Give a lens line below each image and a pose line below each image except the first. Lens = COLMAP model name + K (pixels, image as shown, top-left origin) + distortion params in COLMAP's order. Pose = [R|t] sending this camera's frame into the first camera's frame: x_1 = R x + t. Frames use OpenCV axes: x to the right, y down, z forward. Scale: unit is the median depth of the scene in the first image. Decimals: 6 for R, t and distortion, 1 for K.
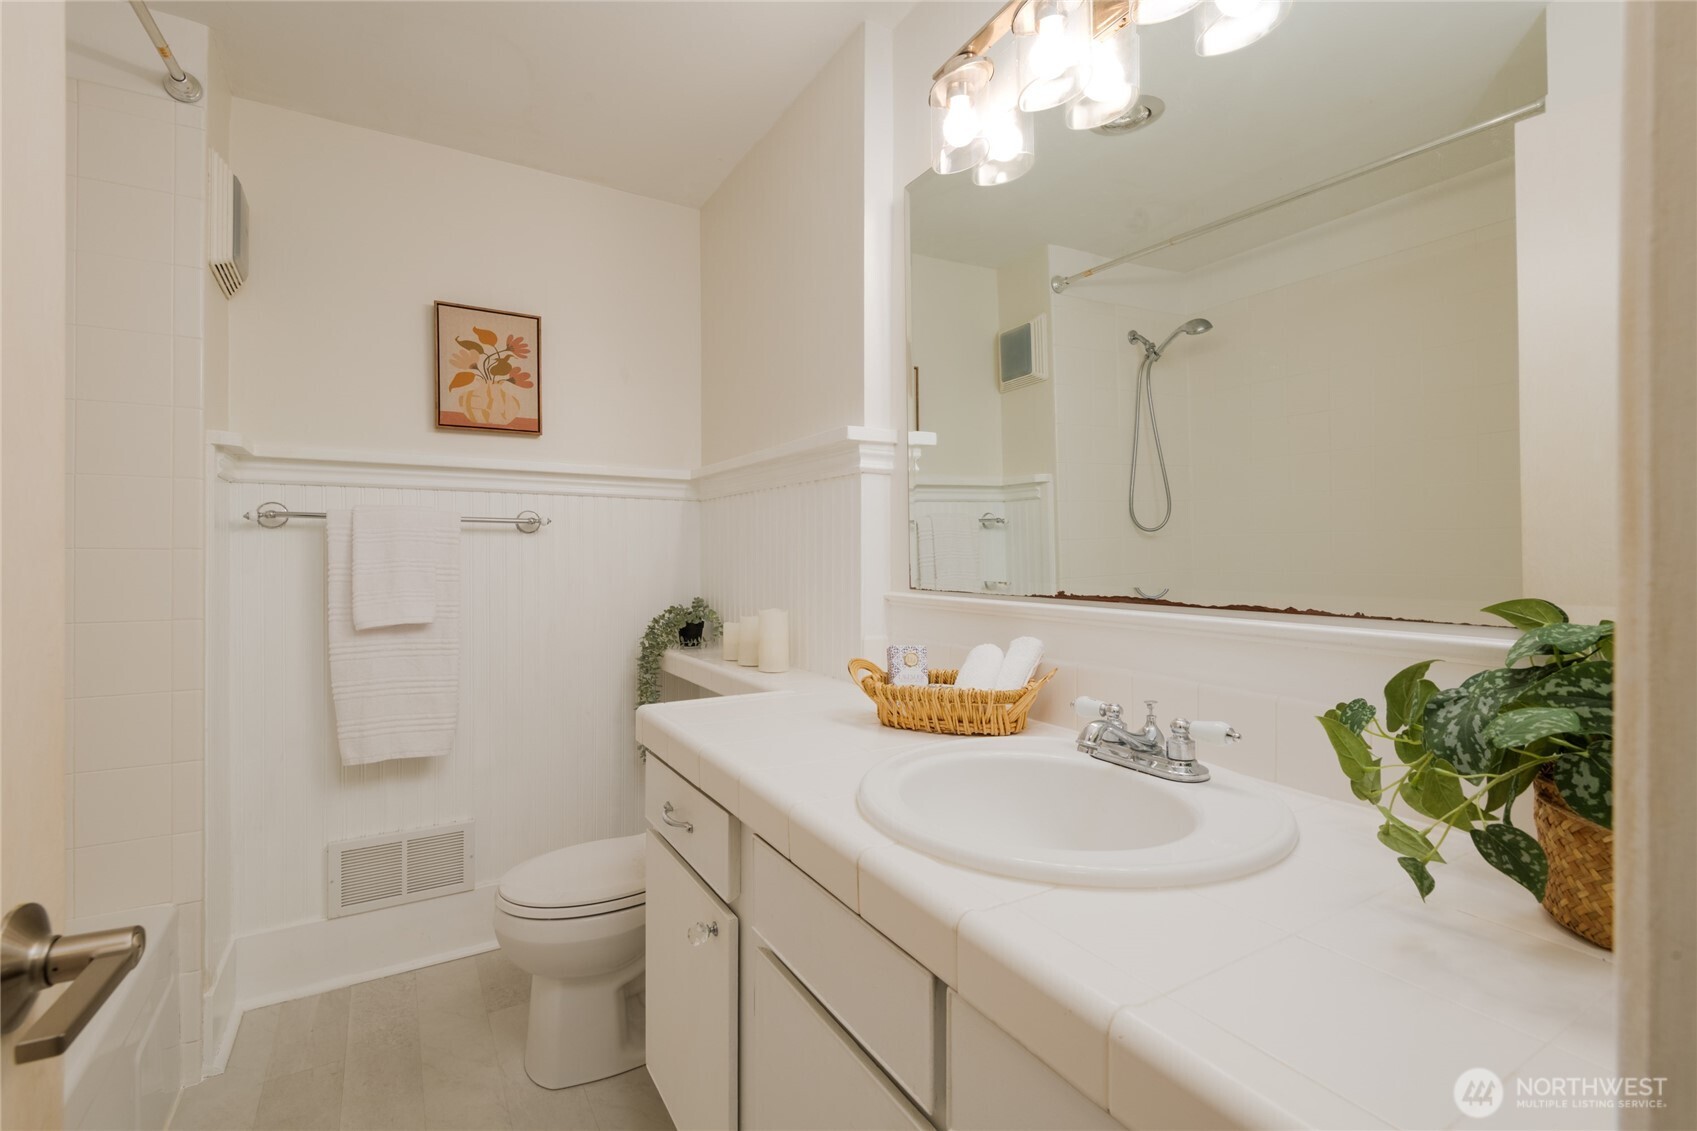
lens RADIAL K [[773.3, 0, 848.0], [0, 773.3, 554.5], [0, 0, 1]] dist [0.011273, -0.000100]
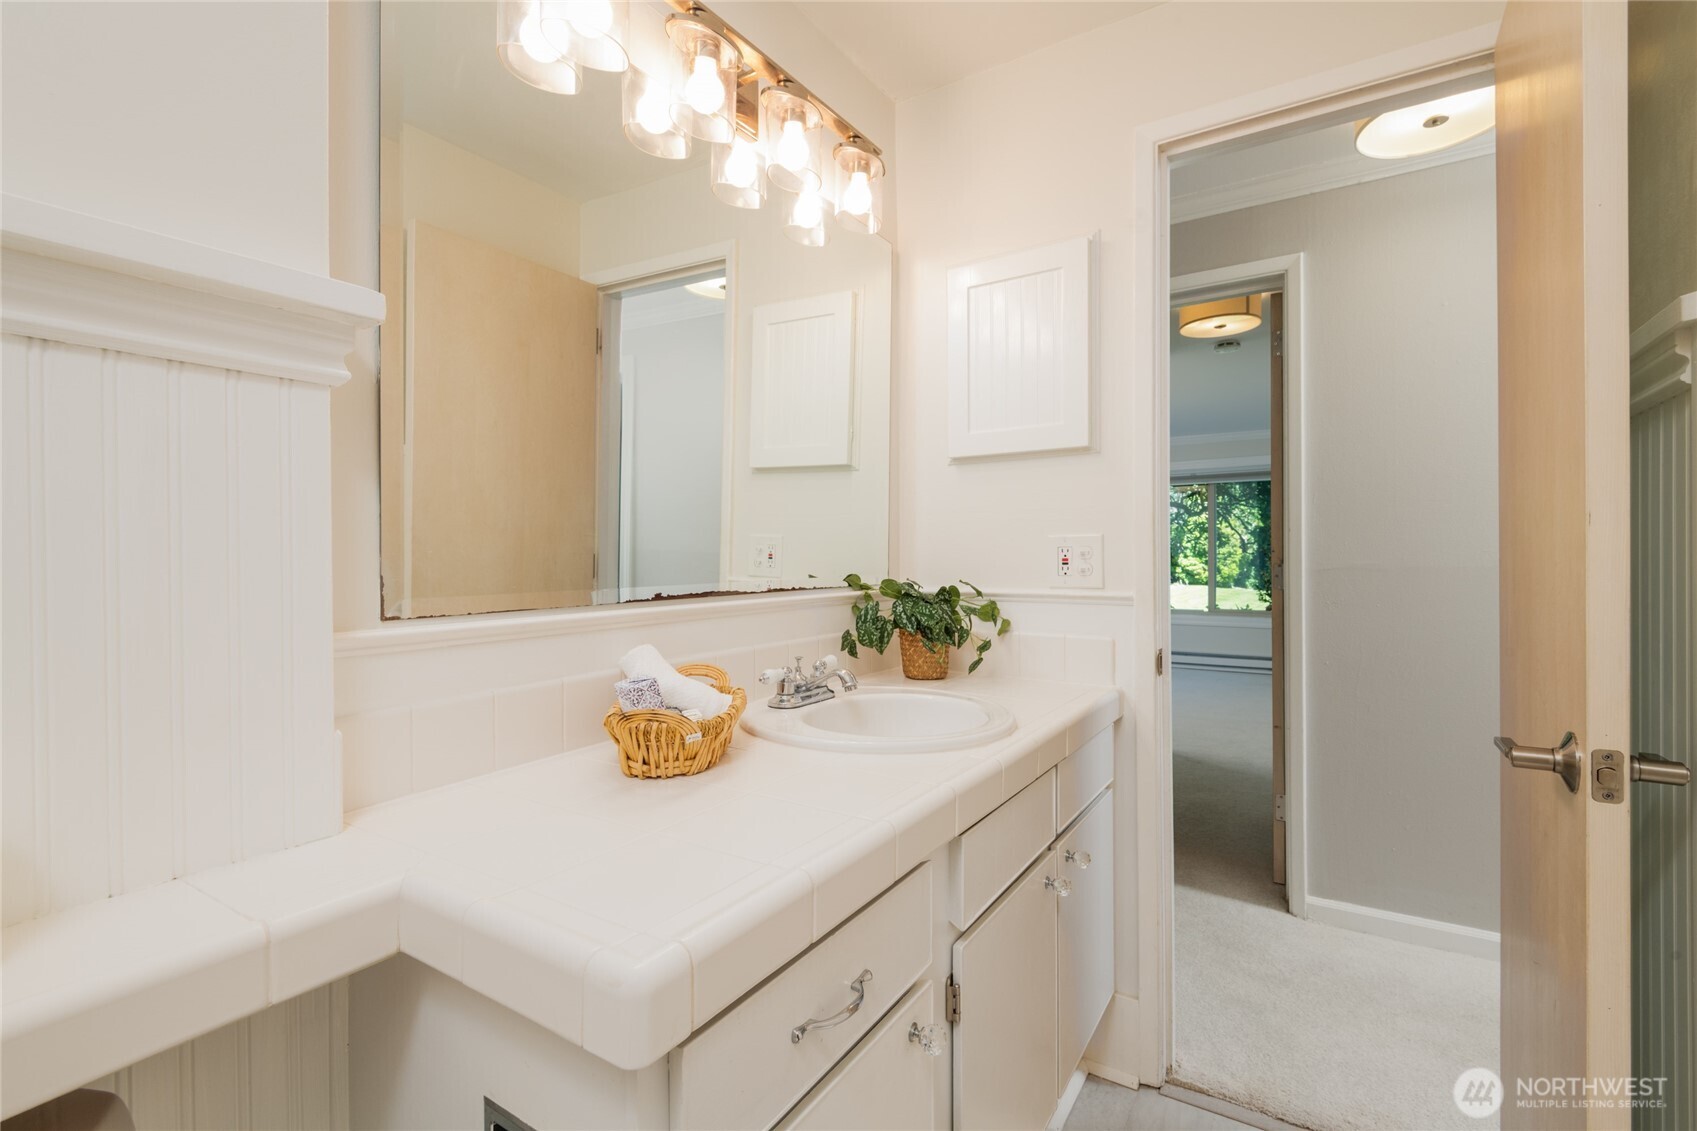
lens RADIAL K [[773.3, 0, 847.9], [0, 773.3, 562.3], [0, 0, 1]] dist [0.011273, -0.000100]
pose [[-0.463009, -0.008188, 0.886316, -0.777759], [0.001218, 0.999951, 0.009874, -0.002929], [-0.886353, 0.005651, -0.462977, 1.317847]]
